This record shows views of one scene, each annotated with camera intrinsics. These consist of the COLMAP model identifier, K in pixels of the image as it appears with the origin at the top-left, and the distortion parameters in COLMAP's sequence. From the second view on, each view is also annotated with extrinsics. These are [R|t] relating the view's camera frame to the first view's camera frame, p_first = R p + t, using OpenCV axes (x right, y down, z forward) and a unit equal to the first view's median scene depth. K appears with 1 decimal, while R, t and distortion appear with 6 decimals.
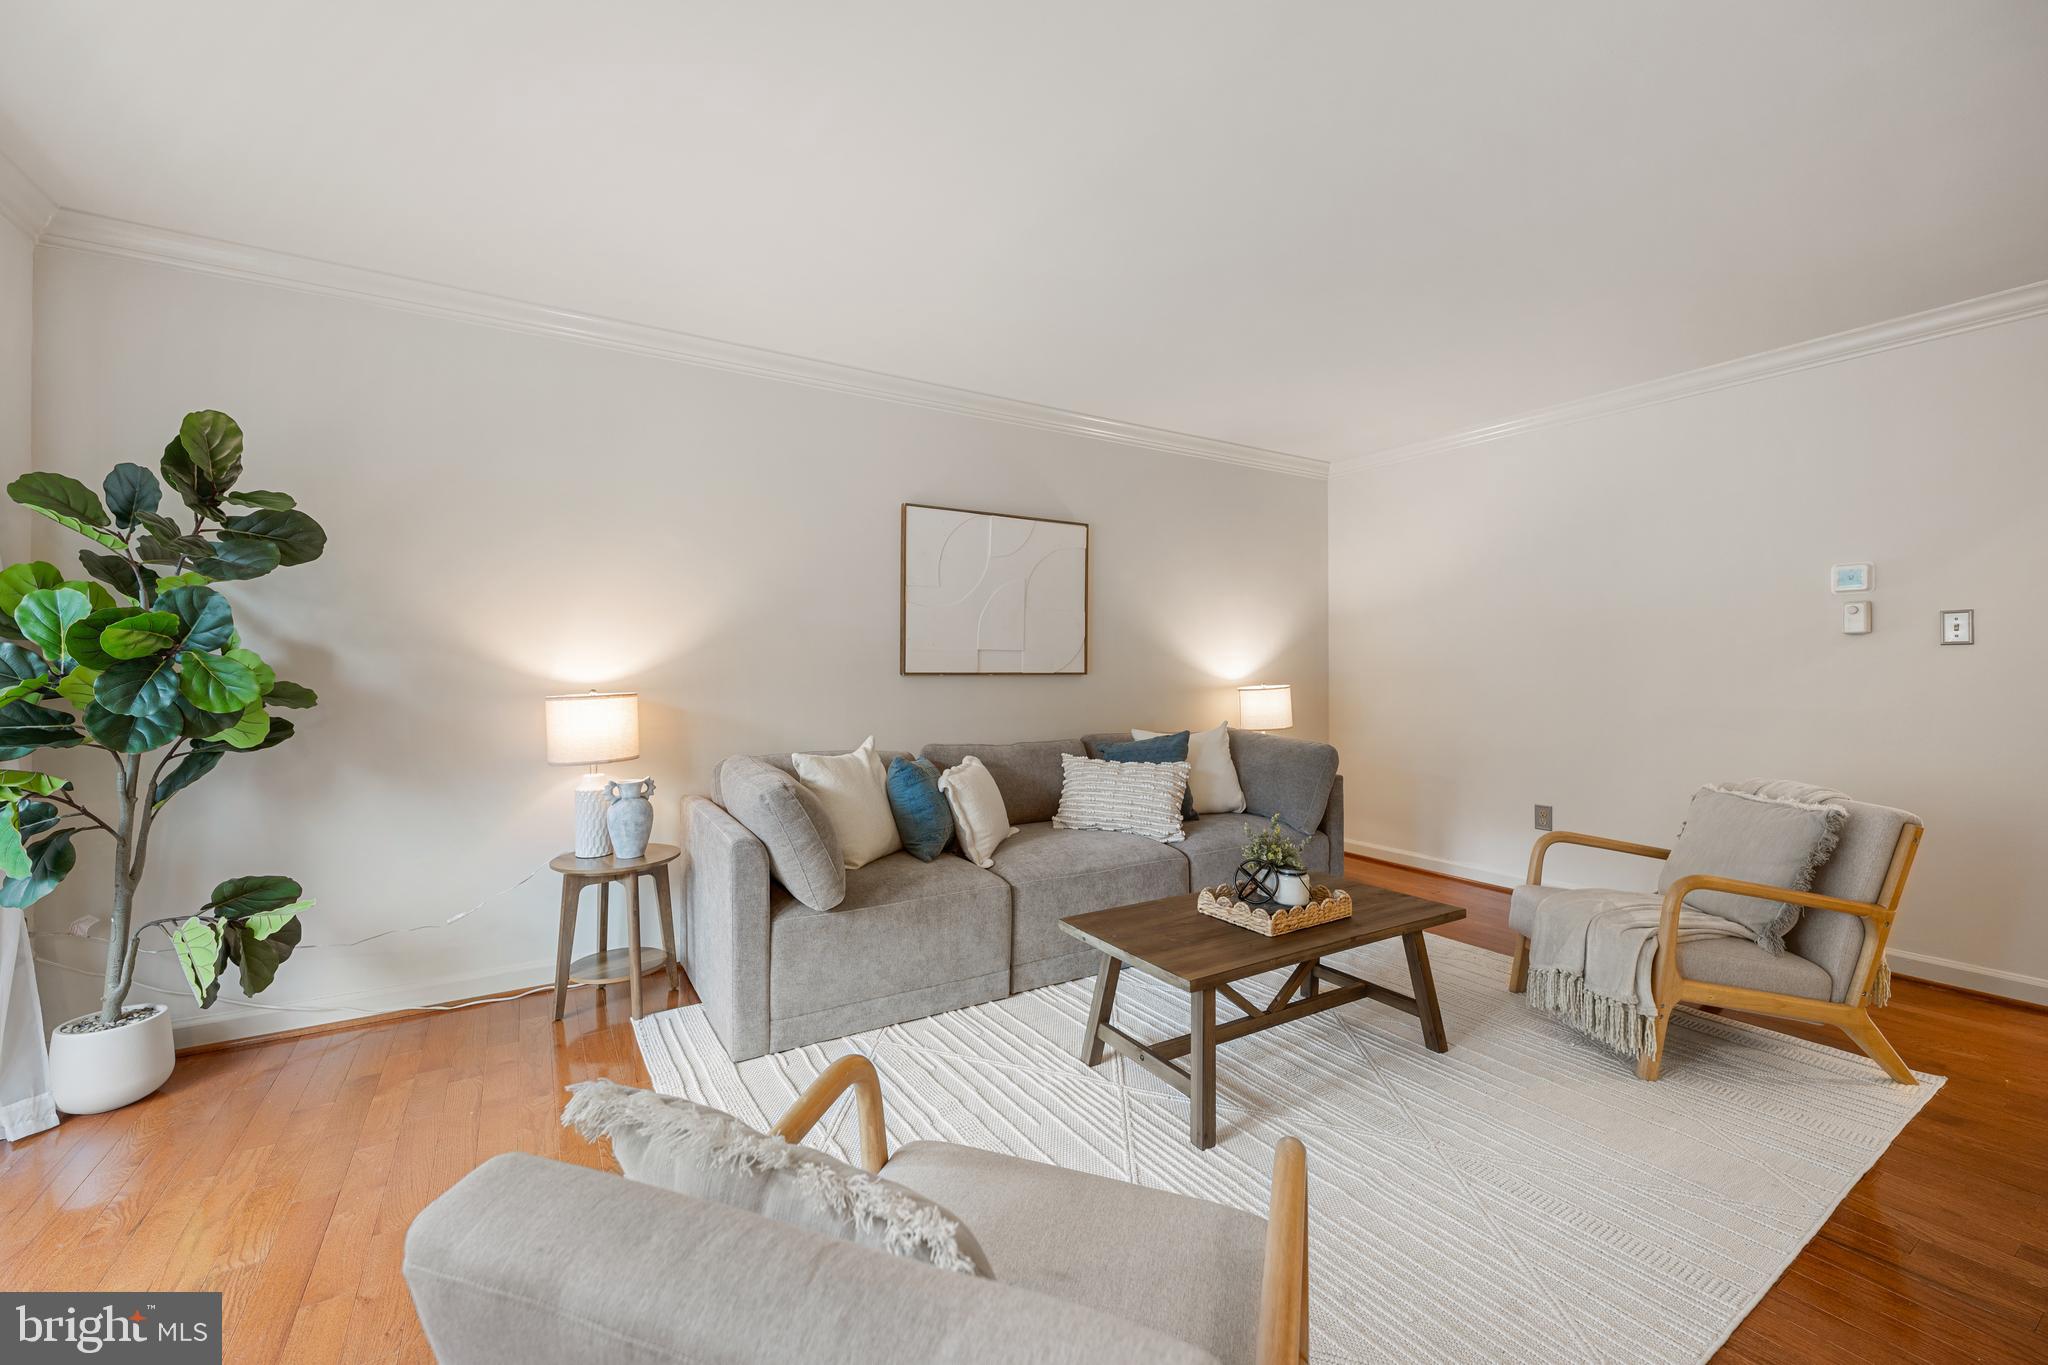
lens RADIAL K [[816.4, 0, 1030.1], [0, 816.4, 651.5], [0, 0, 1]] dist [-0.000057, 0.000204]
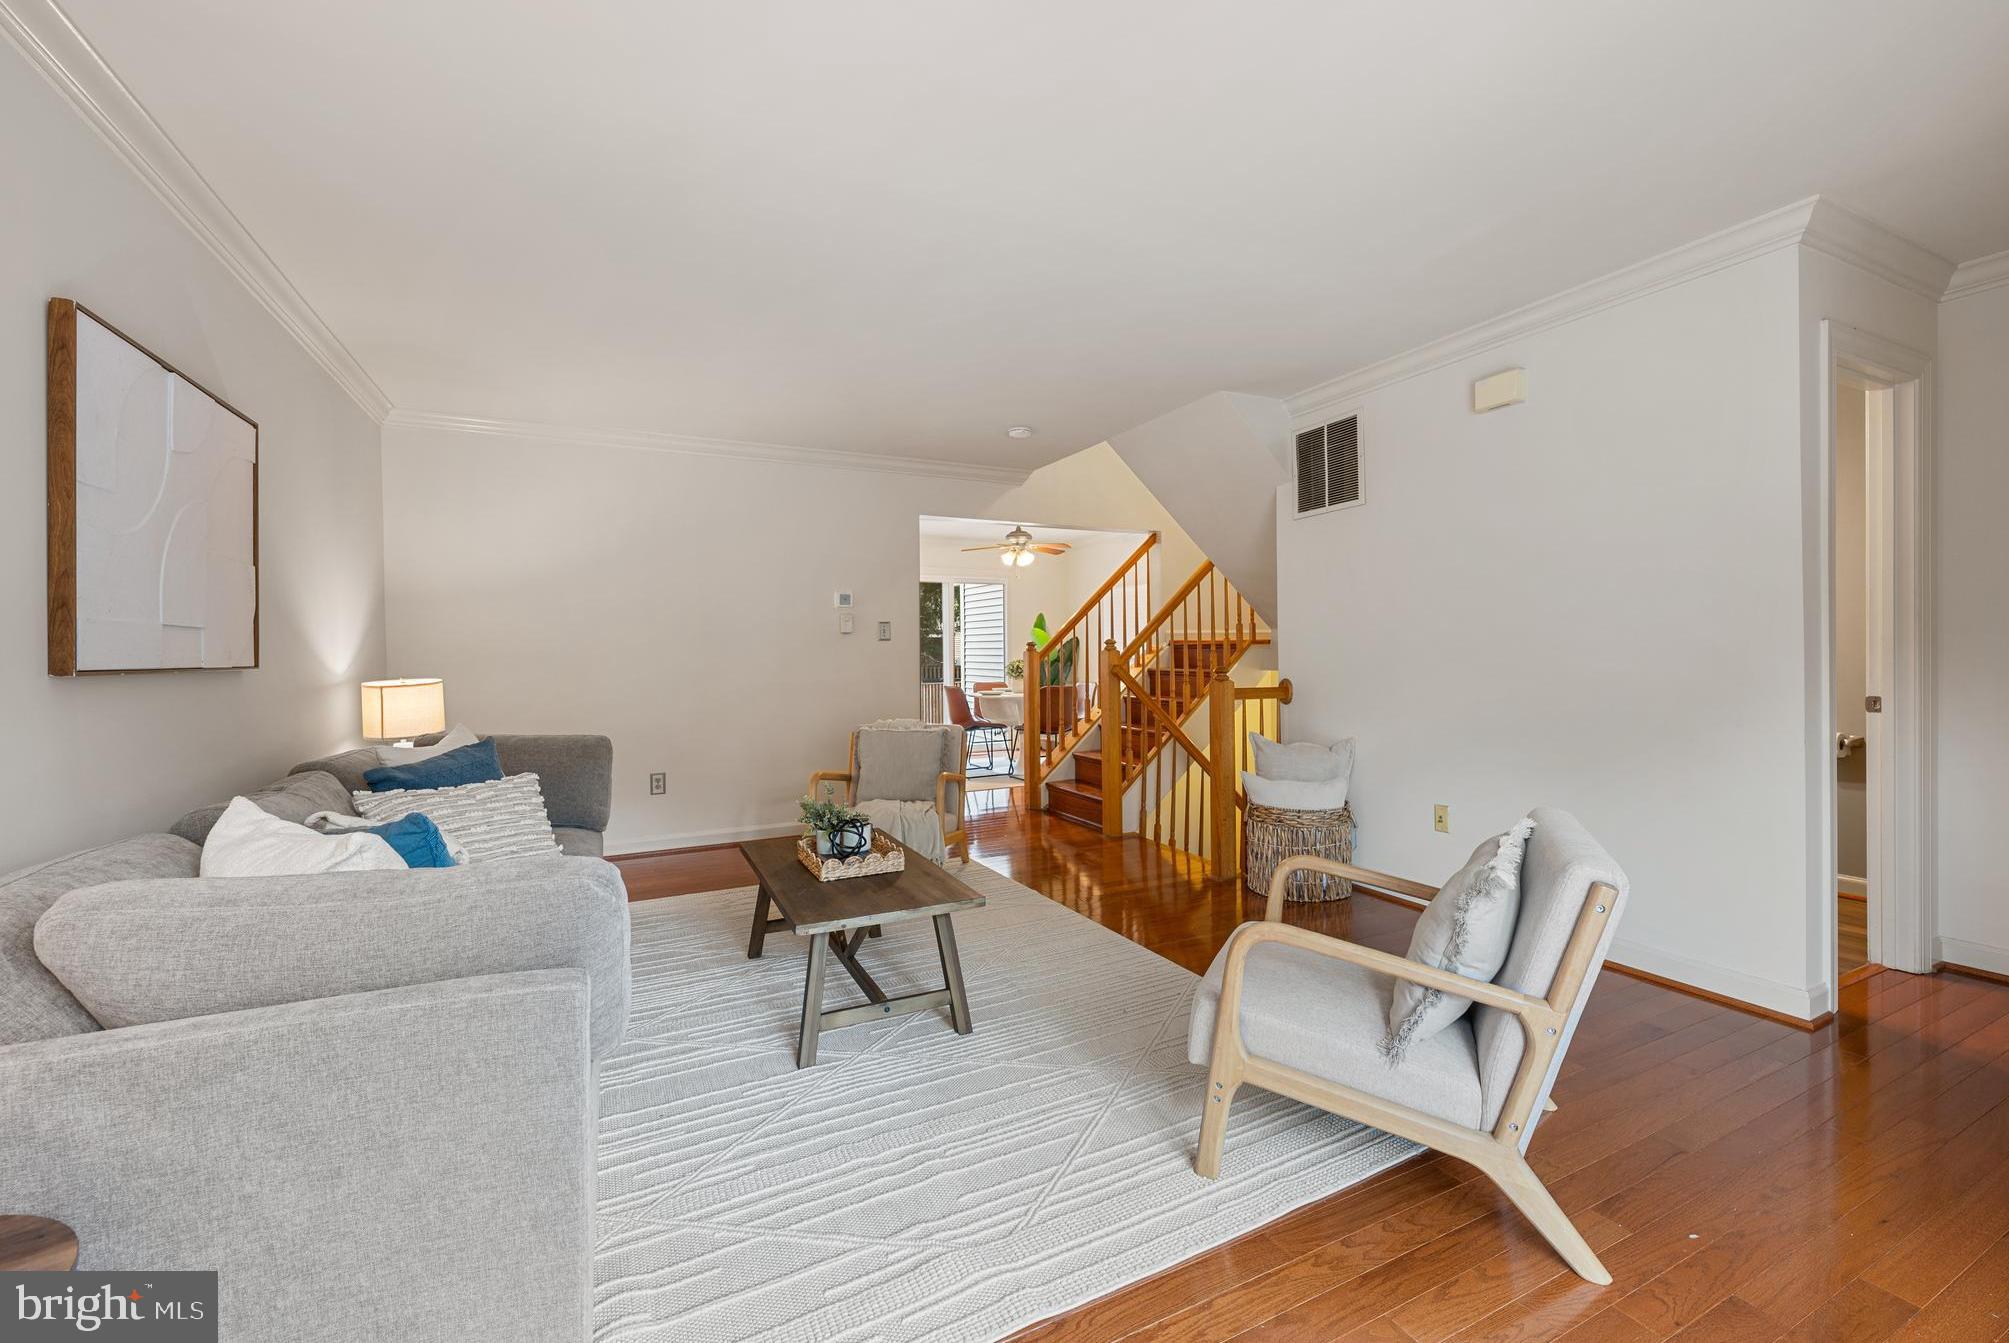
lens RADIAL K [[819.3, 0, 1011.0], [0, 819.3, 643.5], [0, 0, 1]] dist [-0.001188, 0.000257]
pose [[0.092097, 0.008336, 0.995715, -0.672748], [-0.012218, 0.999899, -0.007241, 0.008811], [-0.995675, -0.011499, 0.092189, 0.519821]]
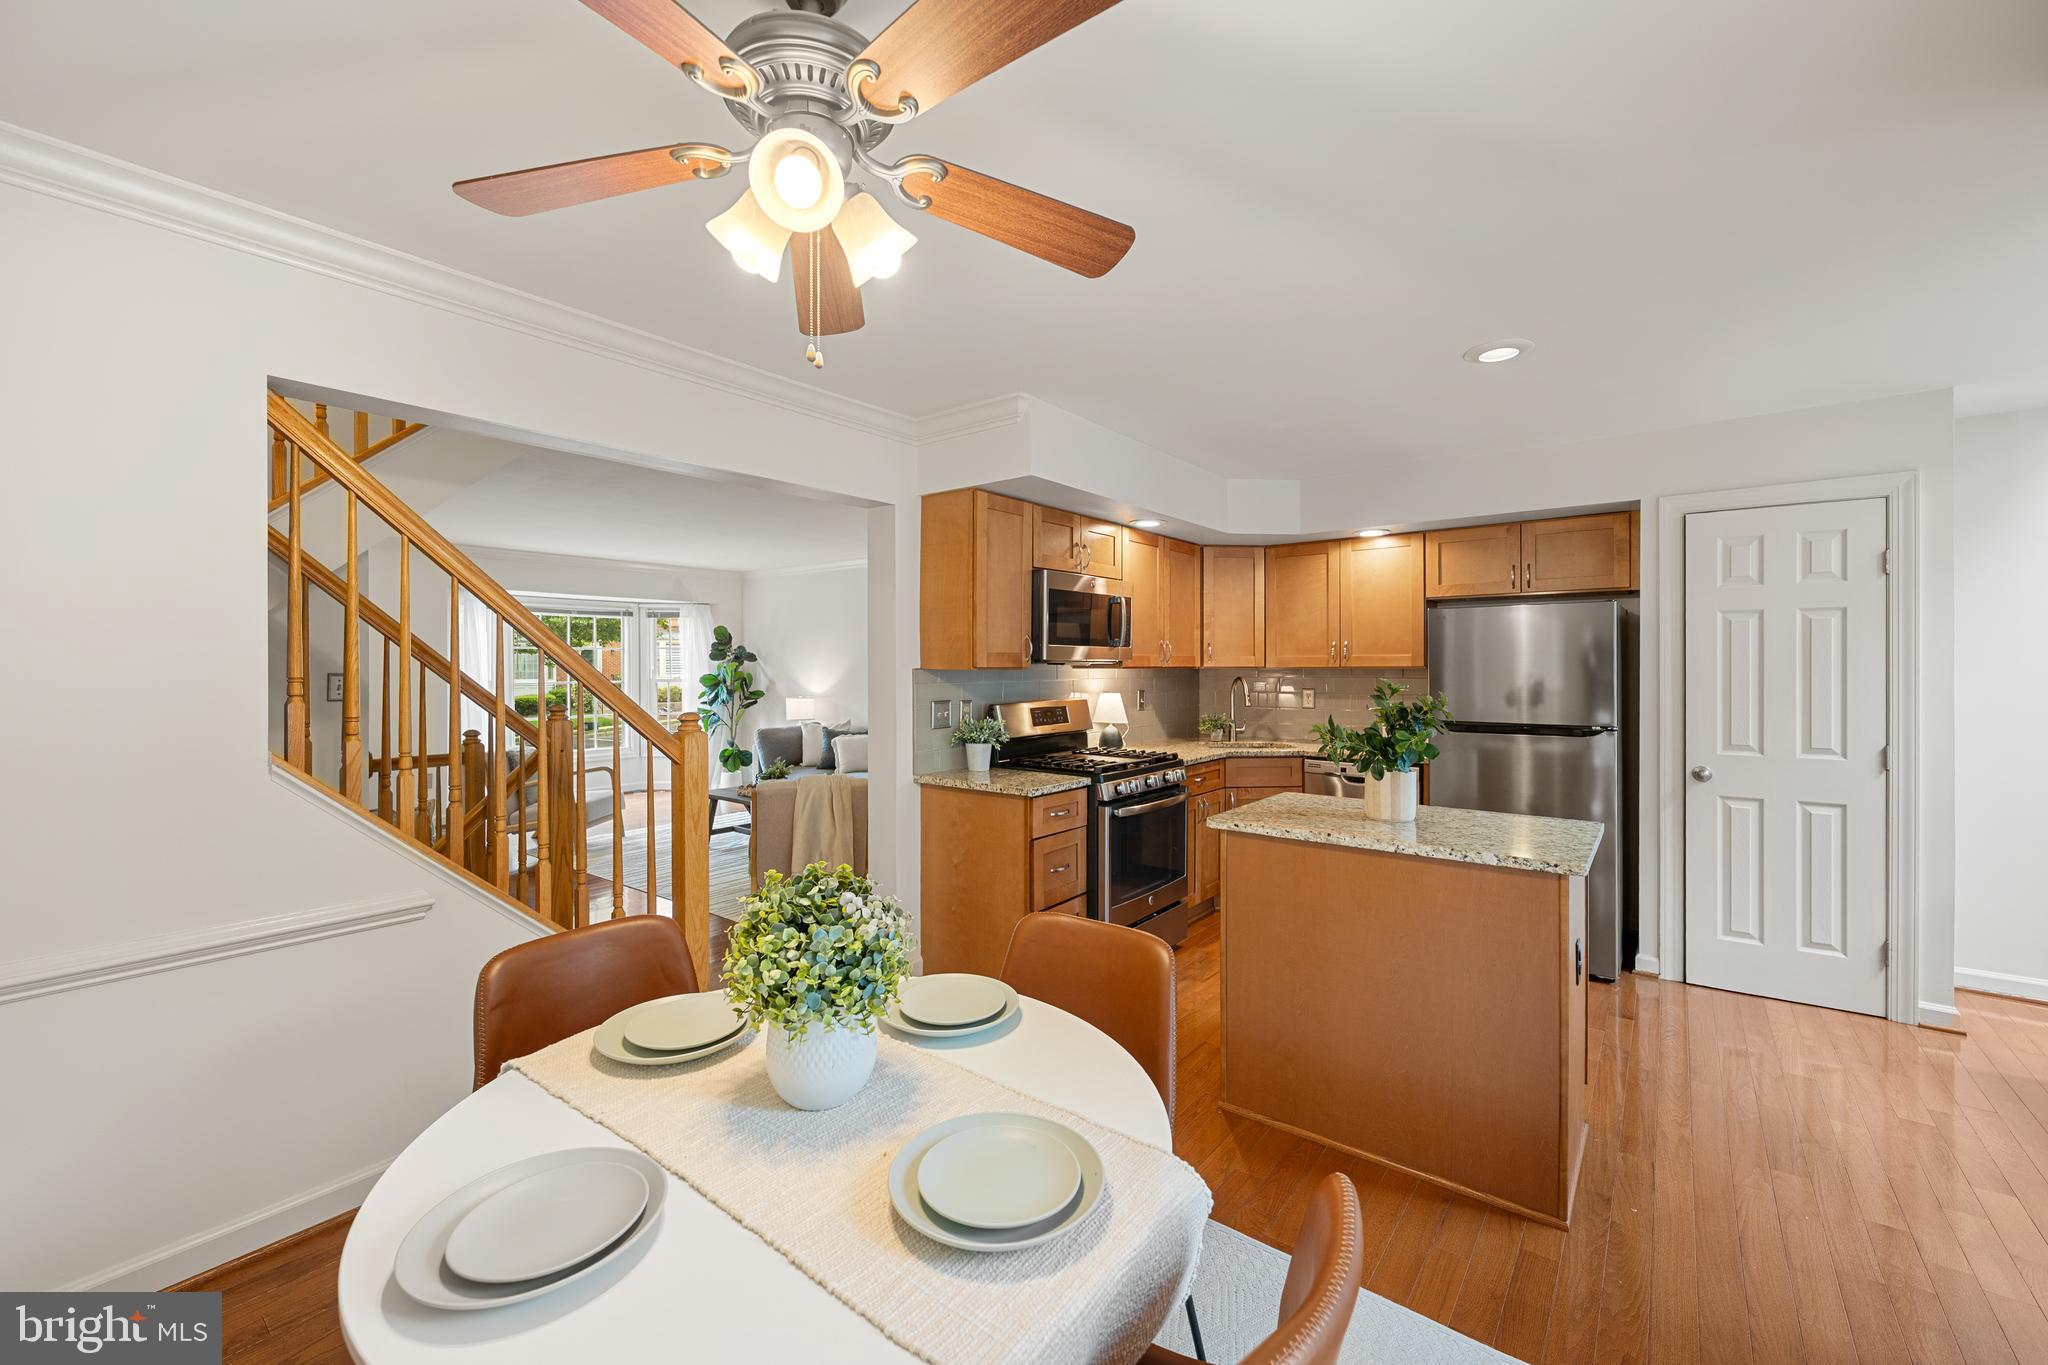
lens RADIAL K [[813.9, 0, 1023.1], [0, 813.9, 674.7], [0, 0, 1]] dist [0.000080, -0.000128]
pose [[0.341970, 0.011857, -0.939636, 2.331738], [0.021763, 0.999552, 0.020533, -0.068036], [0.939459, -0.027471, 0.341559, 0.702678]]
